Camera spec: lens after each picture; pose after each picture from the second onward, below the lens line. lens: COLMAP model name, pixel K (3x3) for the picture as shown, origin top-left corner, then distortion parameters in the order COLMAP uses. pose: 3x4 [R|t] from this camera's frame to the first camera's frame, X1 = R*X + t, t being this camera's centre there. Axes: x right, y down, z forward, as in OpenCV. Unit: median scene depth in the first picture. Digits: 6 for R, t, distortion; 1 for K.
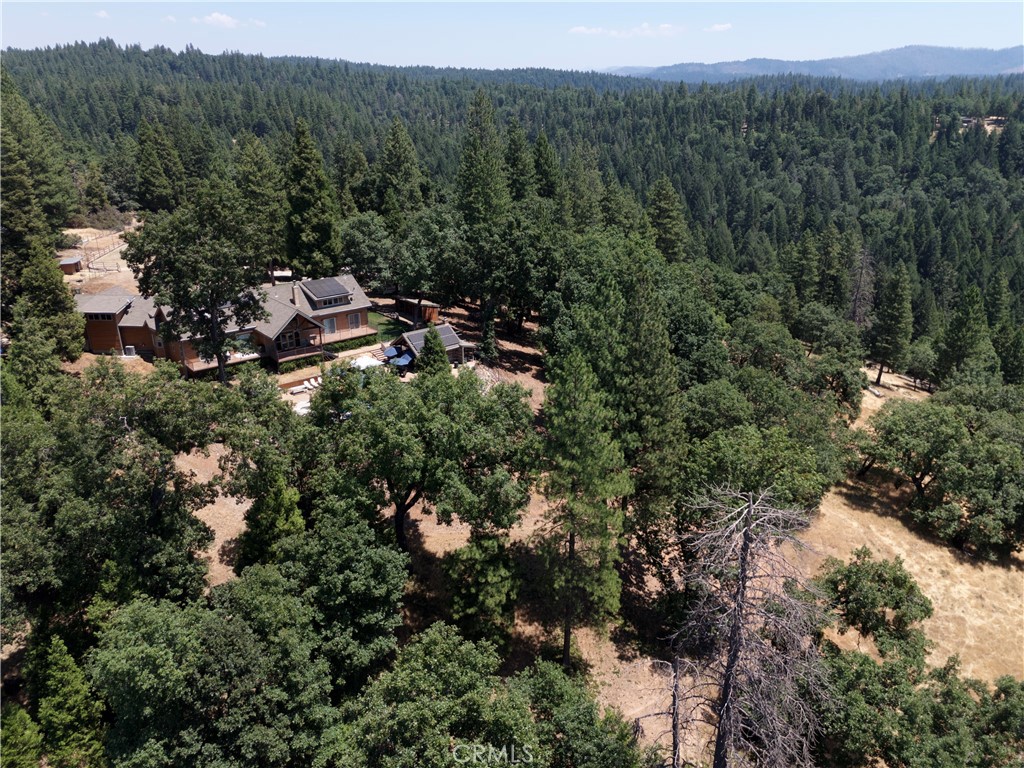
lens RADIAL K [[753.4, 0, 512.0], [0, 753.4, 384.0], [0, 0, 1]] dist [0.061872, -0.048046]
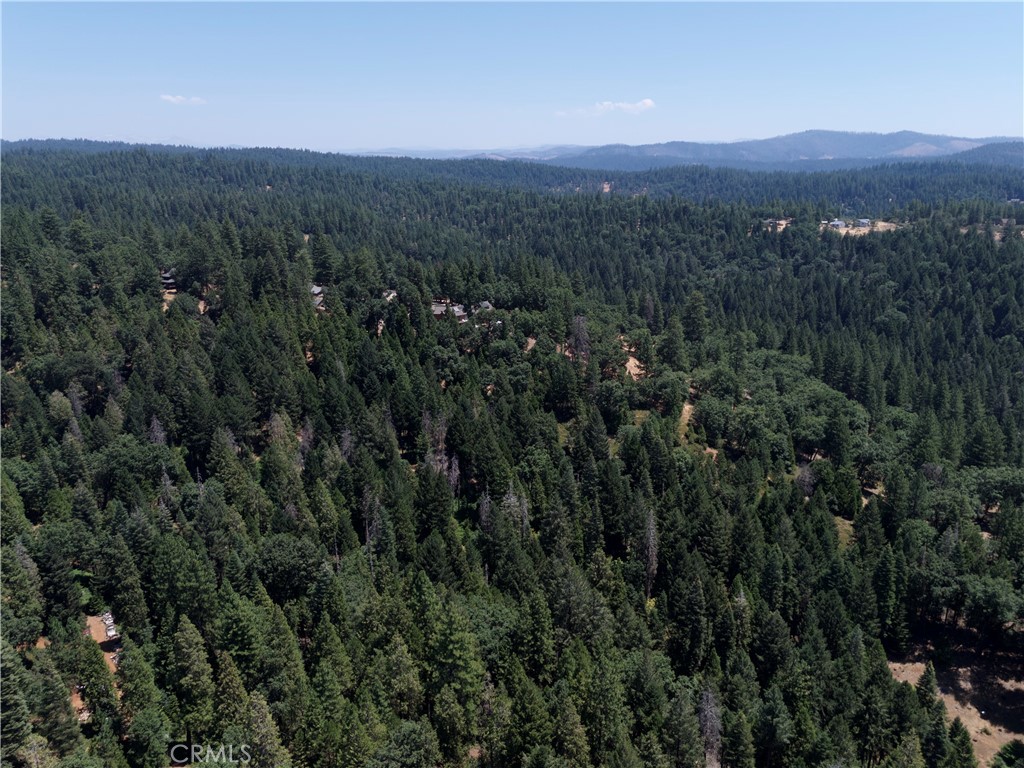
lens RADIAL K [[753.4, 0, 512.0], [0, 753.4, 384.0], [0, 0, 1]] dist [0.061872, -0.048046]
pose [[0.996883, -0.024478, 0.075003, -0.060620], [0.030908, 0.995832, -0.085815, 0.089937], [-0.072590, 0.087866, 0.993484, -0.406813]]
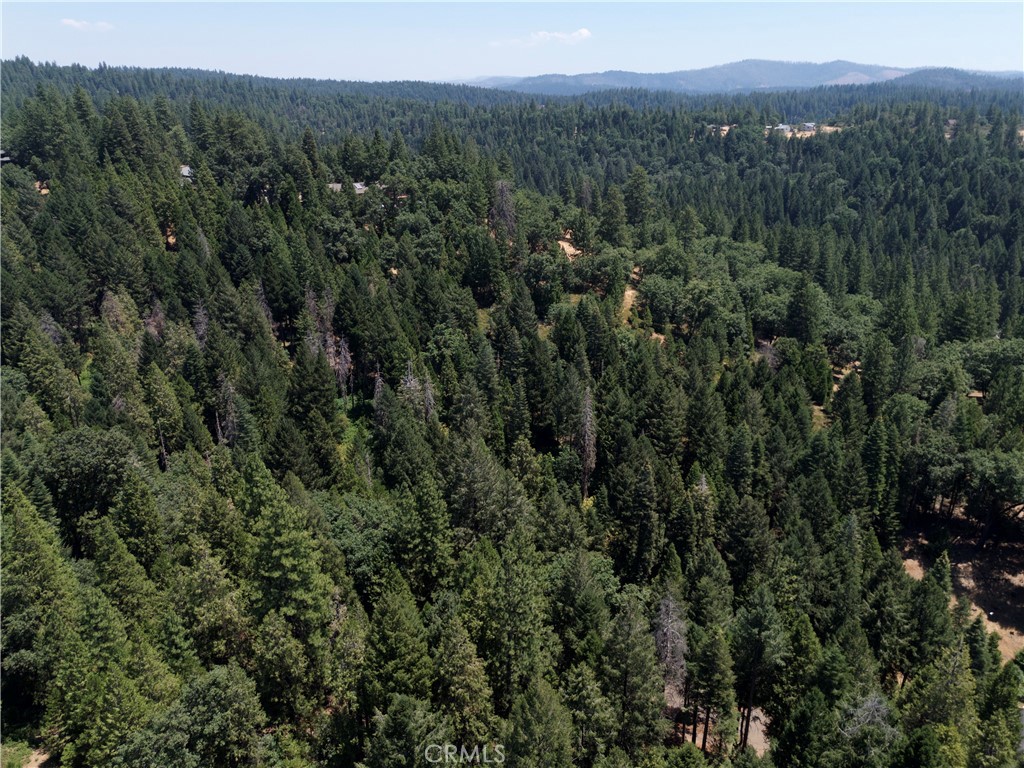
lens RADIAL K [[753.4, 0, 512.0], [0, 753.4, 384.0], [0, 0, 1]] dist [0.061872, -0.048046]
pose [[0.987441, -0.057871, 0.147007, -0.040763], [0.059284, 0.998227, -0.005245, 0.116428], [-0.146443, 0.013894, 0.989121, -0.332453]]
